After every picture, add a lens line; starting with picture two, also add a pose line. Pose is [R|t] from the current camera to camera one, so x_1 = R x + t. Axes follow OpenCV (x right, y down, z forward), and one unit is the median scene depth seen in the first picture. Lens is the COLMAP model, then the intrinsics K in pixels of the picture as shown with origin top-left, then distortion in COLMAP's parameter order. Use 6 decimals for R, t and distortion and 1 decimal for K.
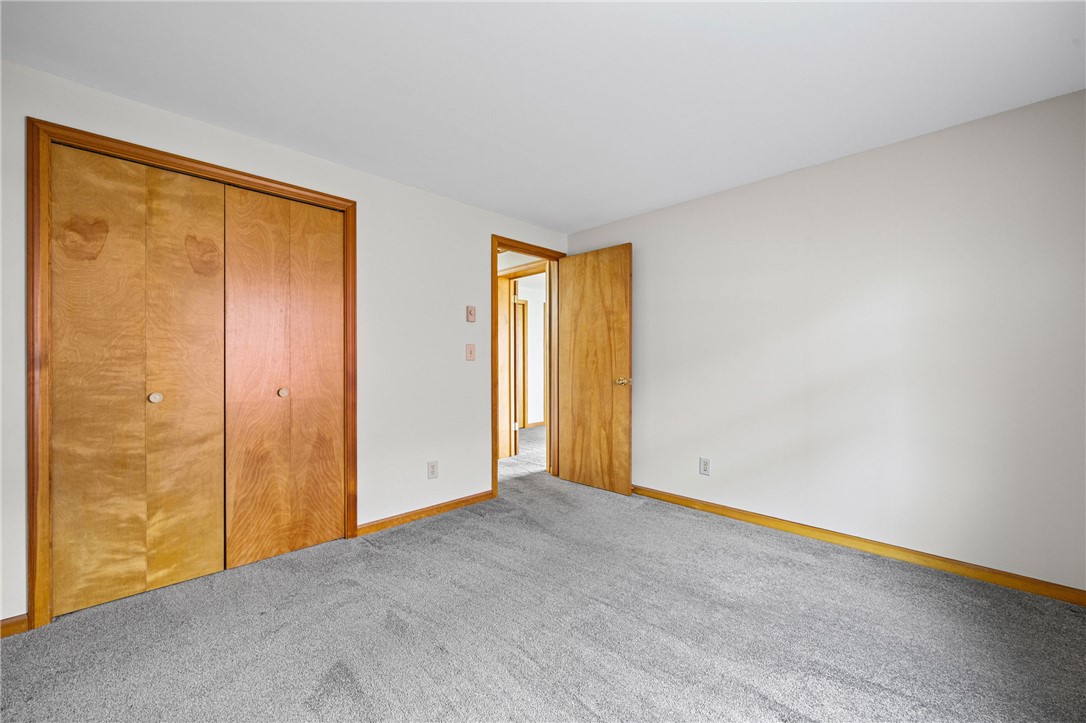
lens RADIAL K [[426.1, 0, 541.2], [0, 426.1, 360.4], [0, 0, 1]] dist [-0.001220, -0.000173]
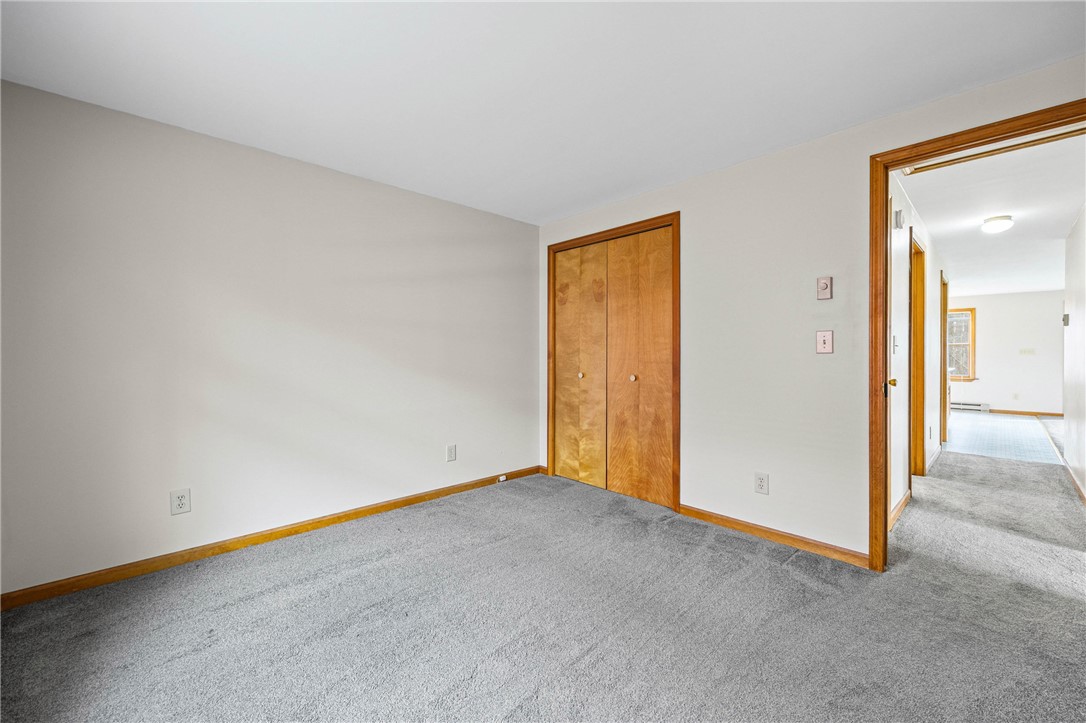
lens RADIAL K [[426.1, 0, 550.0], [0, 426.1, 360.3], [0, 0, 1]] dist [-0.001220, -0.000173]
pose [[-0.011051, 0.007808, -0.999908, 0.763961], [-0.003974, 0.999961, 0.007852, 0.009994], [0.999931, 0.004060, -0.011020, 0.763223]]
